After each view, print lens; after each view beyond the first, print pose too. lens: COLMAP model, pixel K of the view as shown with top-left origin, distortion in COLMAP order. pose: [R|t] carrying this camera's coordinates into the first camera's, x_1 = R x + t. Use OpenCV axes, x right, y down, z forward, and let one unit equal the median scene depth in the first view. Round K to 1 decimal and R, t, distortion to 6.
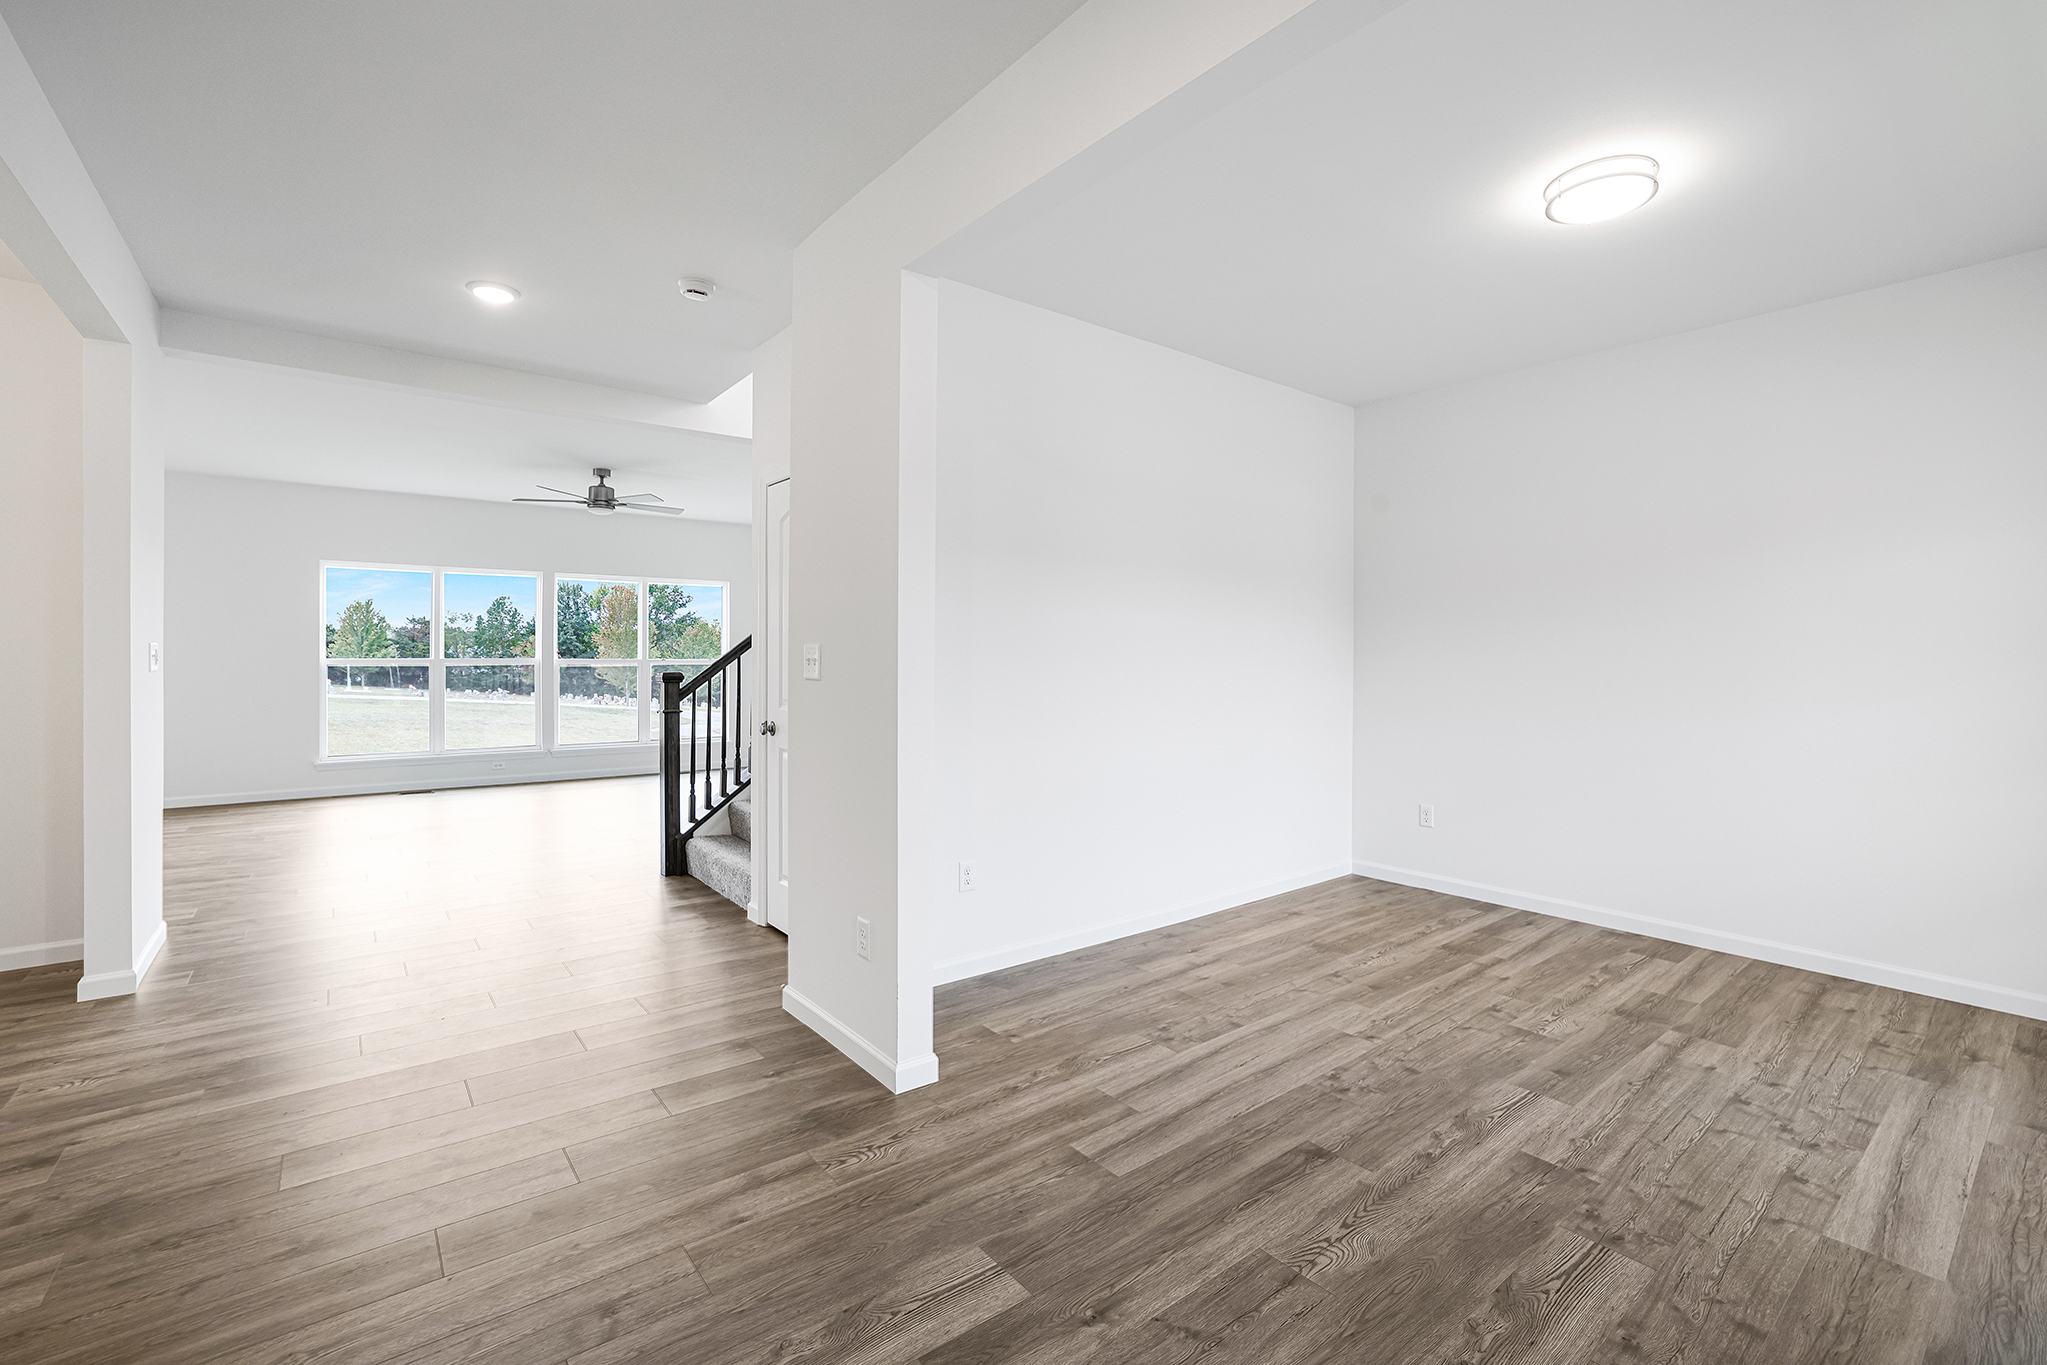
lens RADIAL K [[889.2, 0, 1018.4], [0, 889.2, 670.5], [0, 0, 1]] dist [-0.032387, 0.008211]
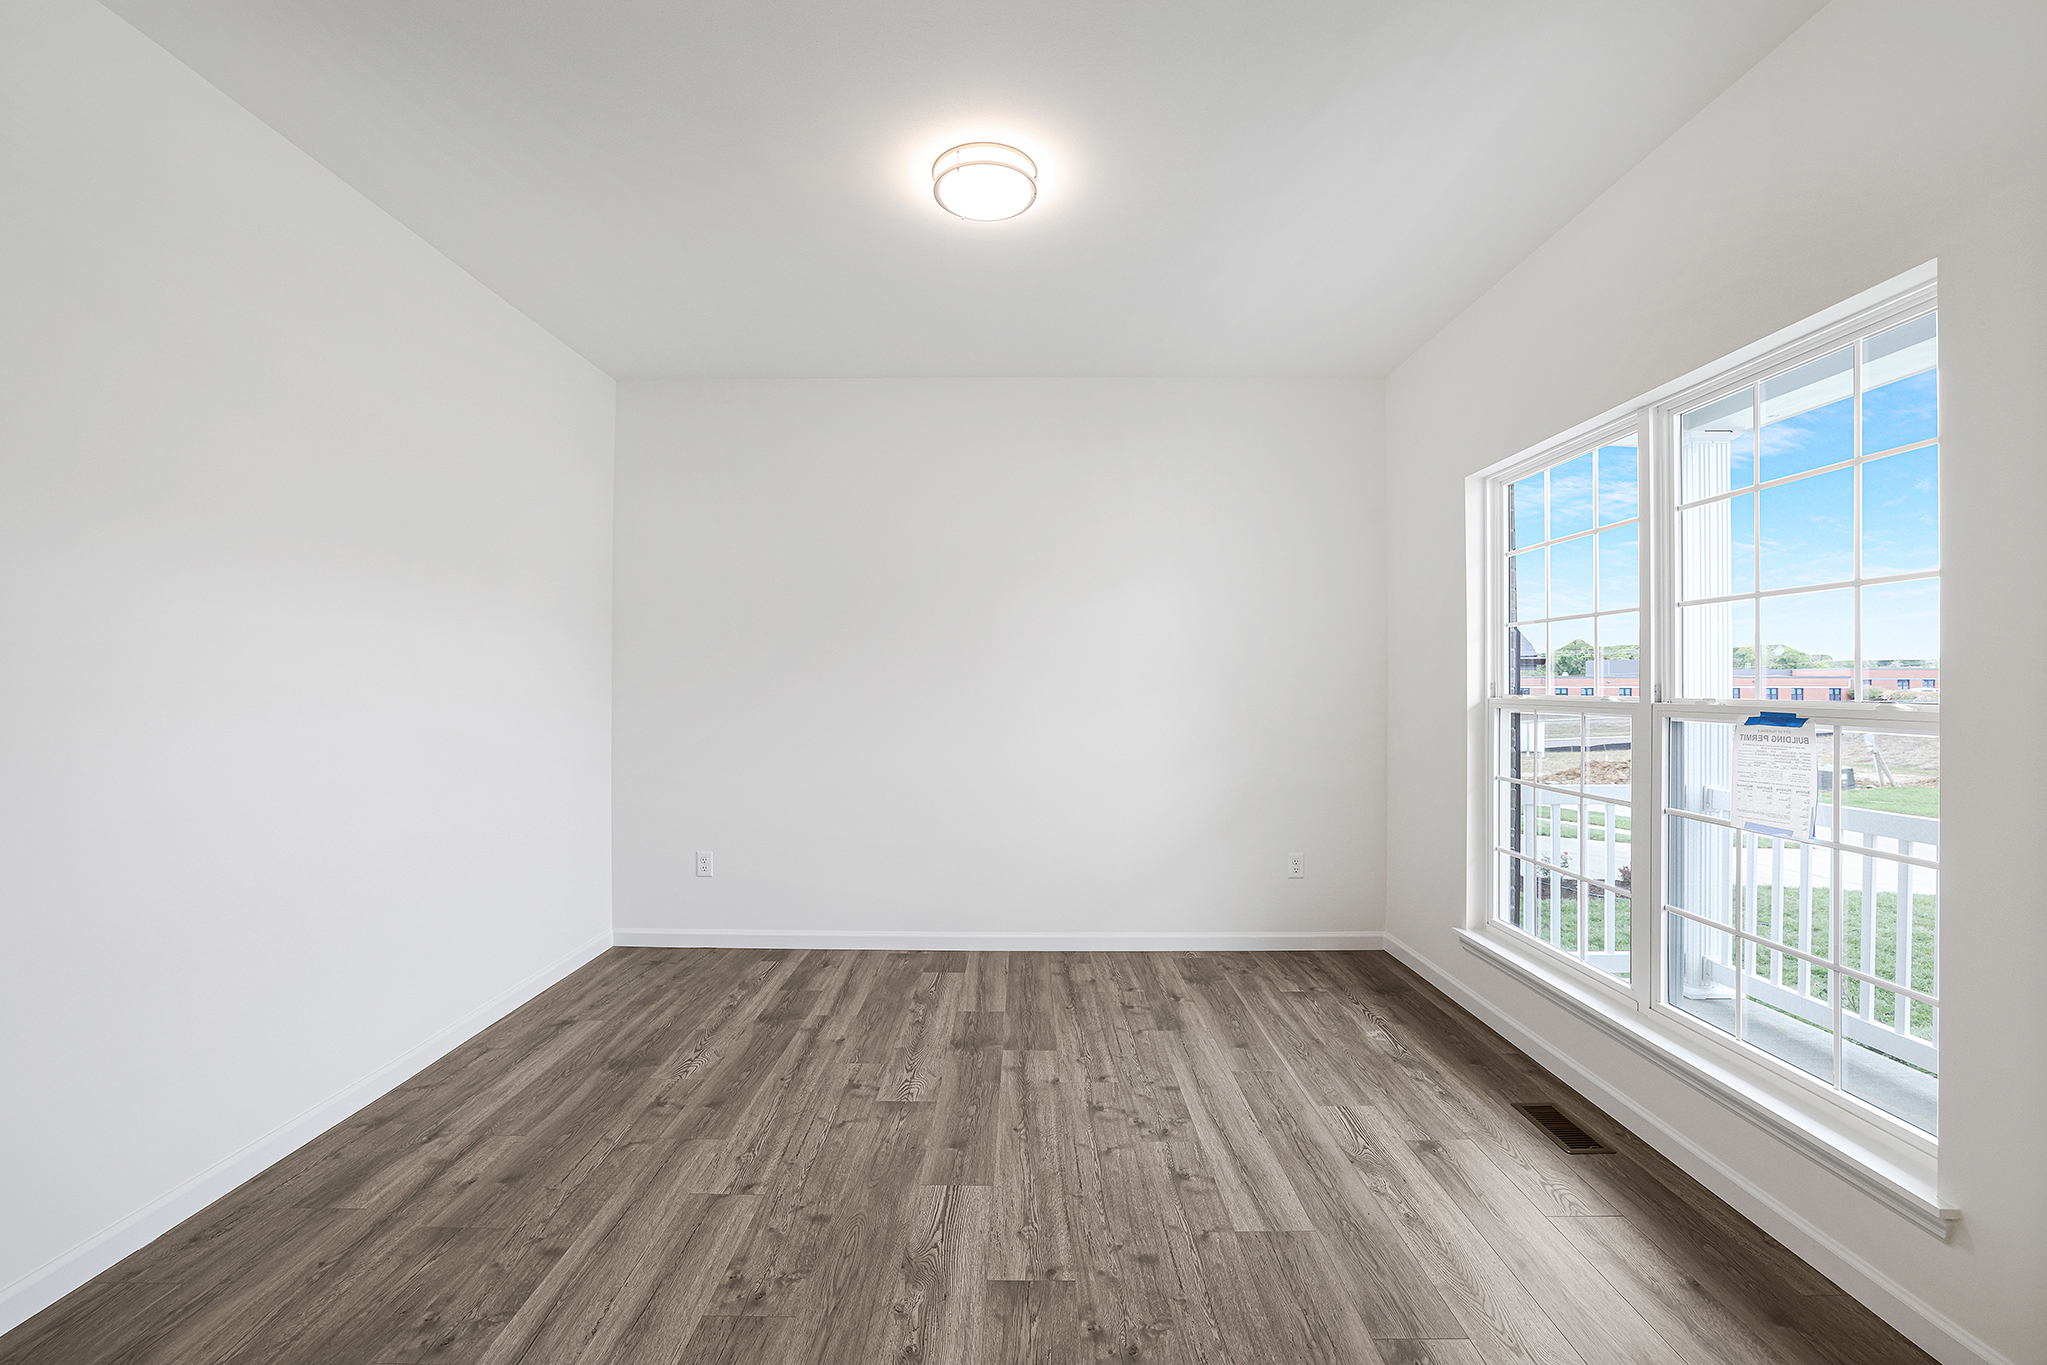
lens RADIAL K [[889.2, 0, 1035.6], [0, 889.2, 688.5], [0, 0, 1]] dist [-0.032387, 0.008211]
pose [[0.625799, -0.004755, 0.779970, -0.024015], [0.015057, 0.999869, -0.005985, 0.001050], [-0.779839, 0.015489, 0.625789, 0.301168]]
